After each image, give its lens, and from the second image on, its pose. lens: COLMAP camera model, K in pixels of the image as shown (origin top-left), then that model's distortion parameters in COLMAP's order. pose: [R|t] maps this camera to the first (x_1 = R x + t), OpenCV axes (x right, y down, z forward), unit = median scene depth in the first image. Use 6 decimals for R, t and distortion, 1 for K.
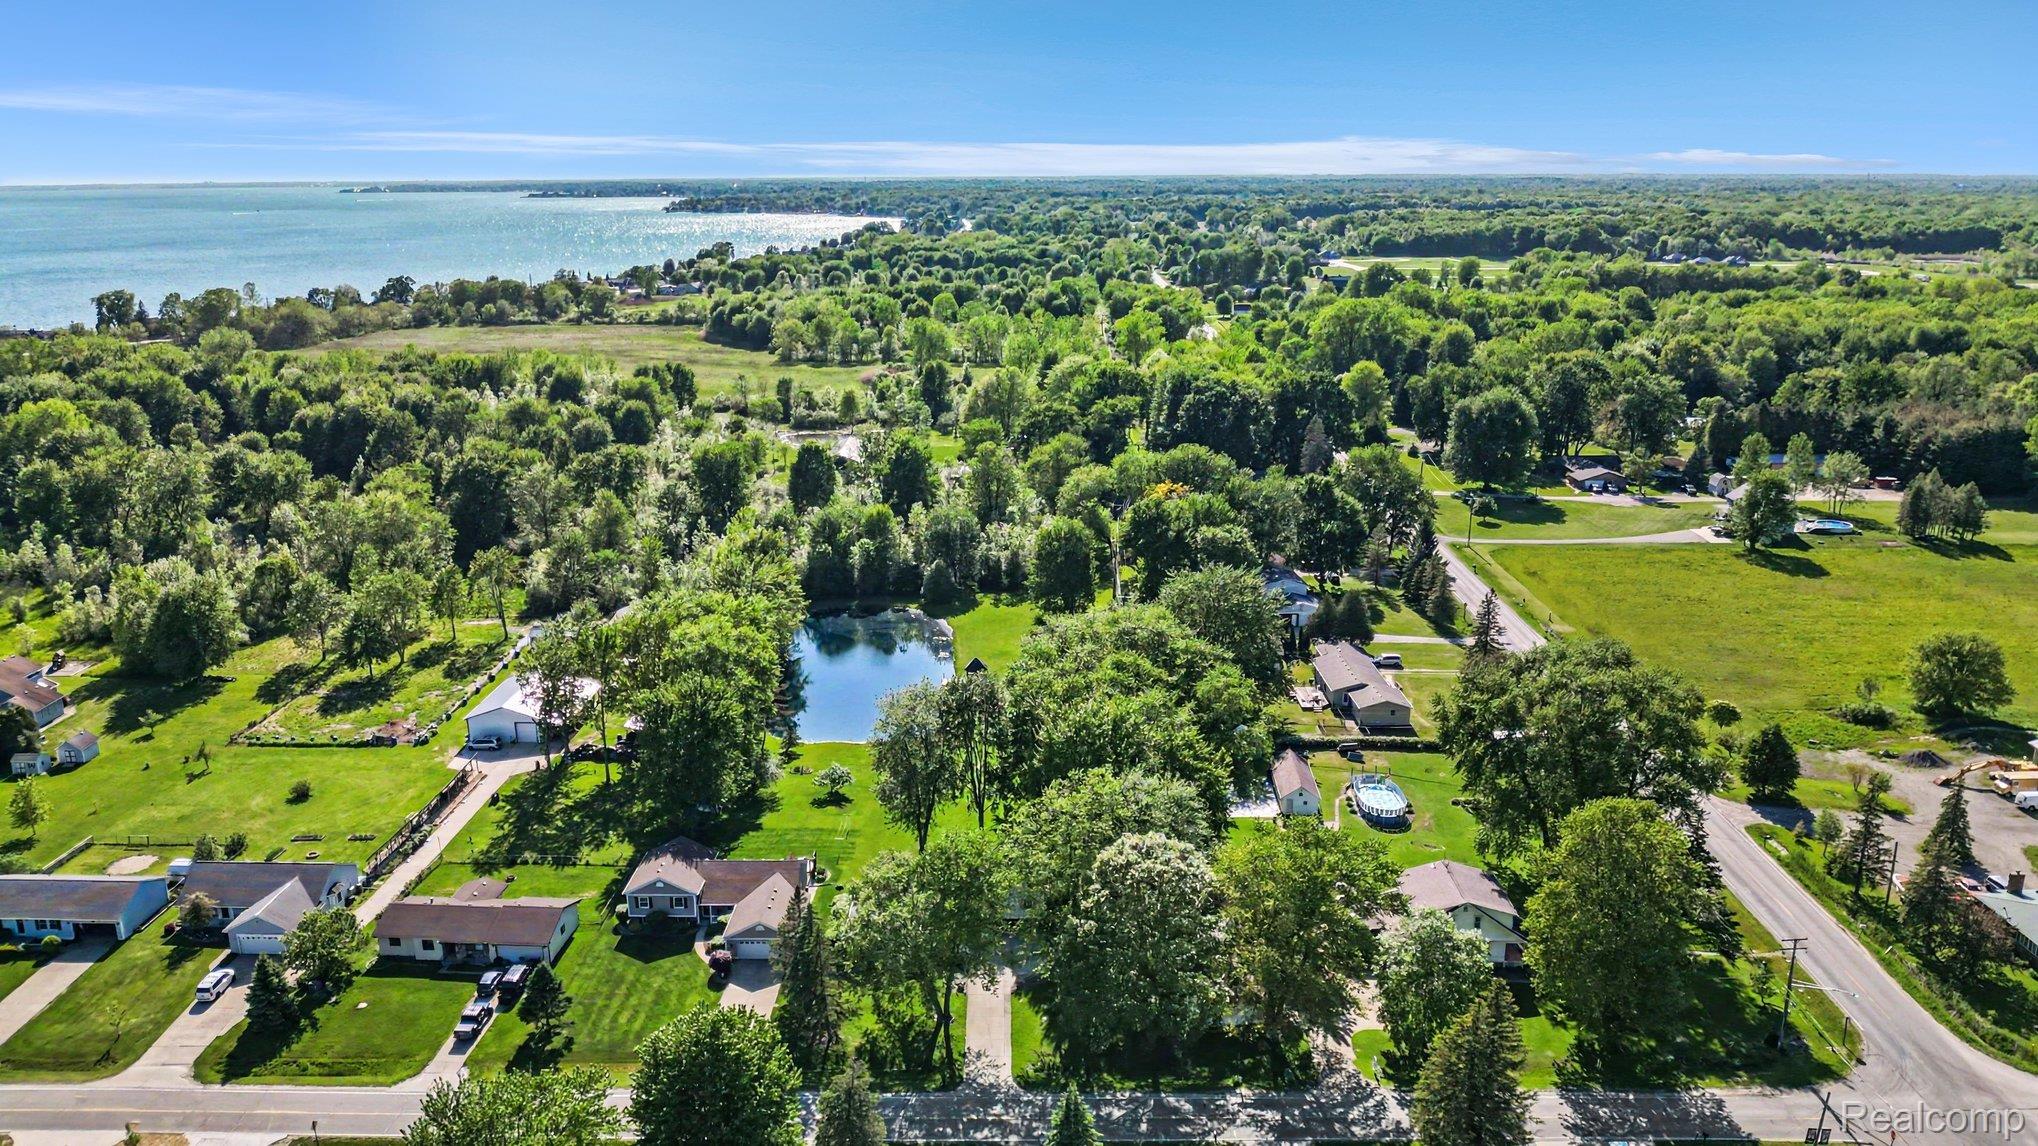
lens RADIAL K [[1566.6, 0, 1019.0], [0, 1566.6, 573.0], [0, 0, 1]] dist [0.004902, -0.001363]
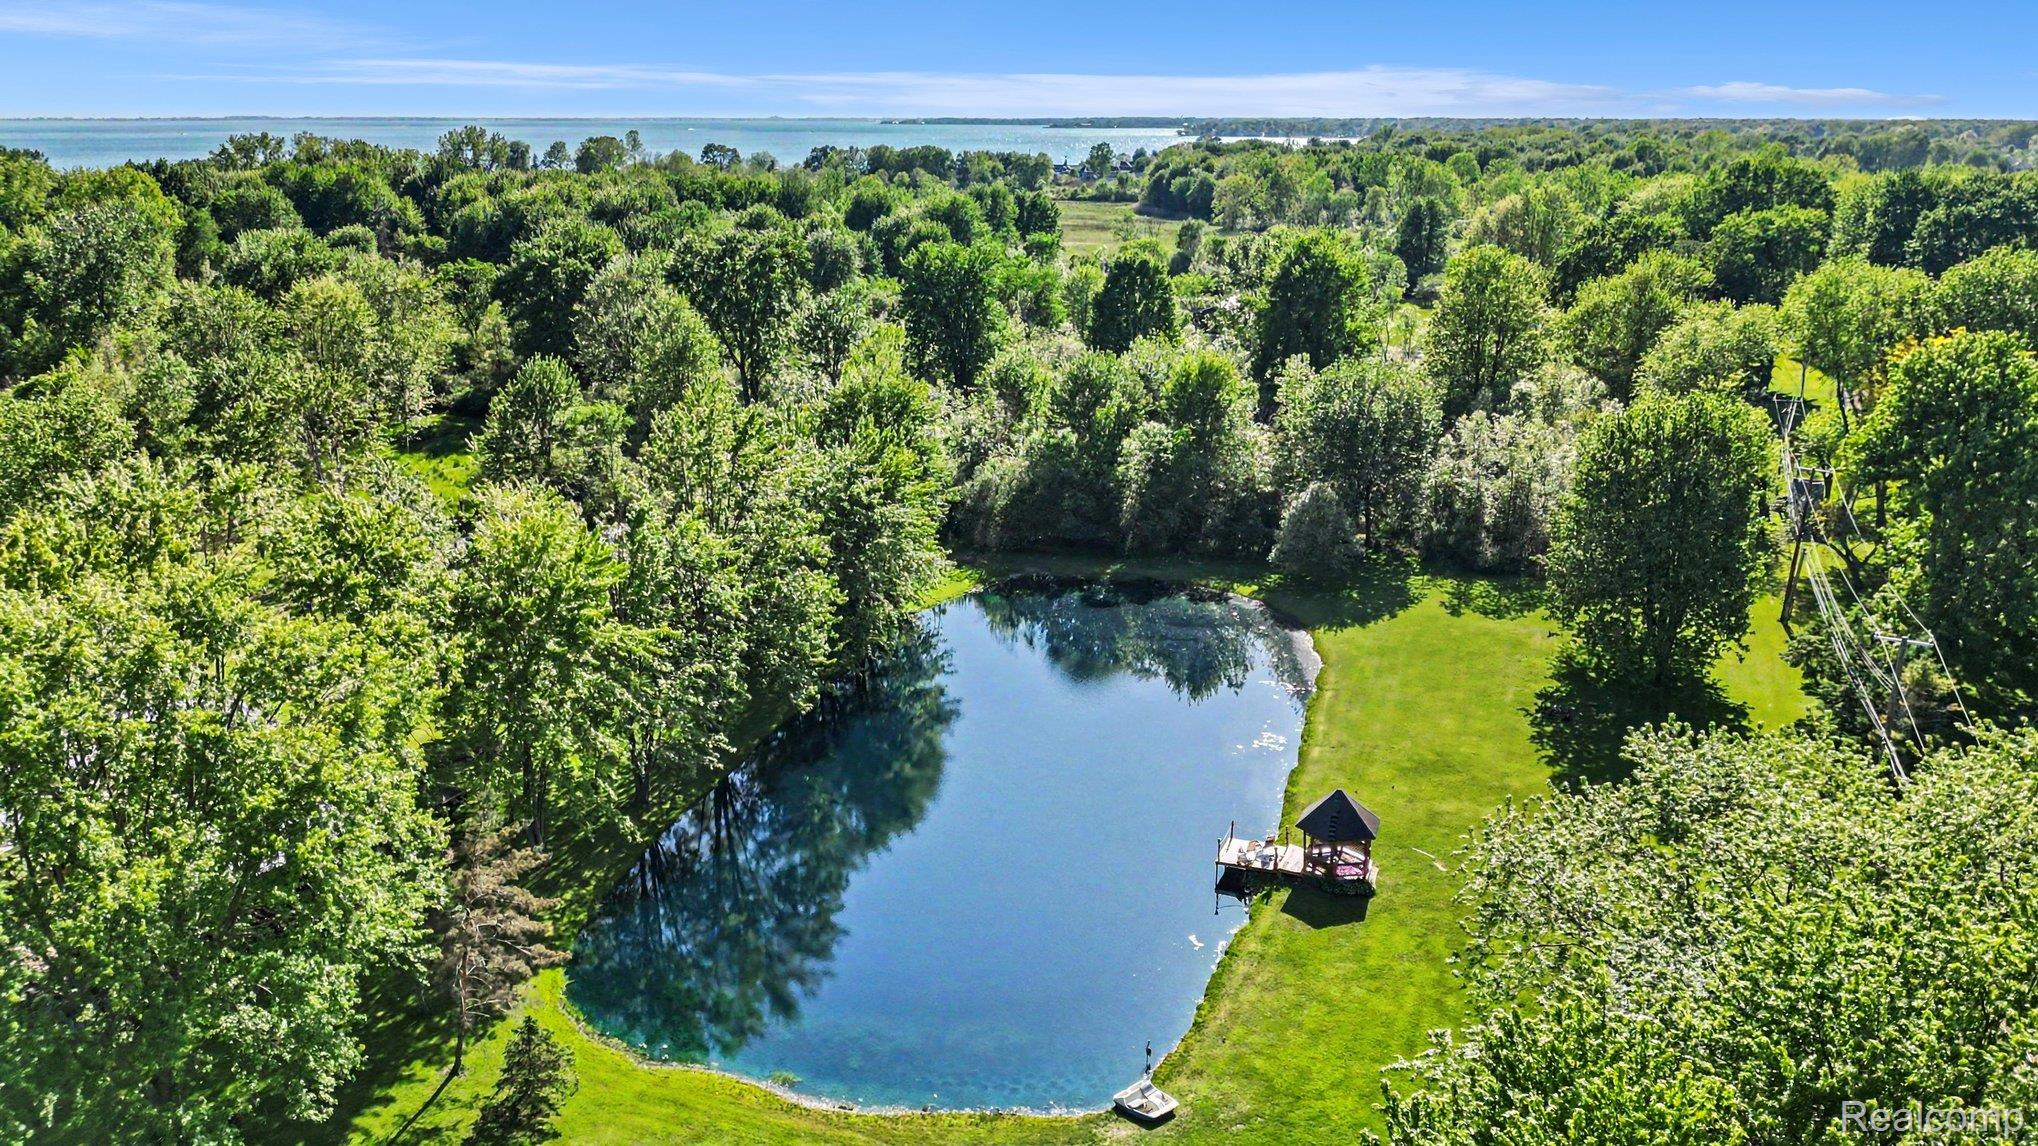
lens RADIAL K [[1566.6, 0, 1019.0], [0, 1566.6, 573.0], [0, 0, 1]] dist [0.004902, -0.001363]
pose [[0.946012, 0.100552, -0.308141, 0.001813], [-0.092467, 0.994881, 0.040768, 0.005332], [0.310663, -0.010074, 0.950467, 0.562912]]
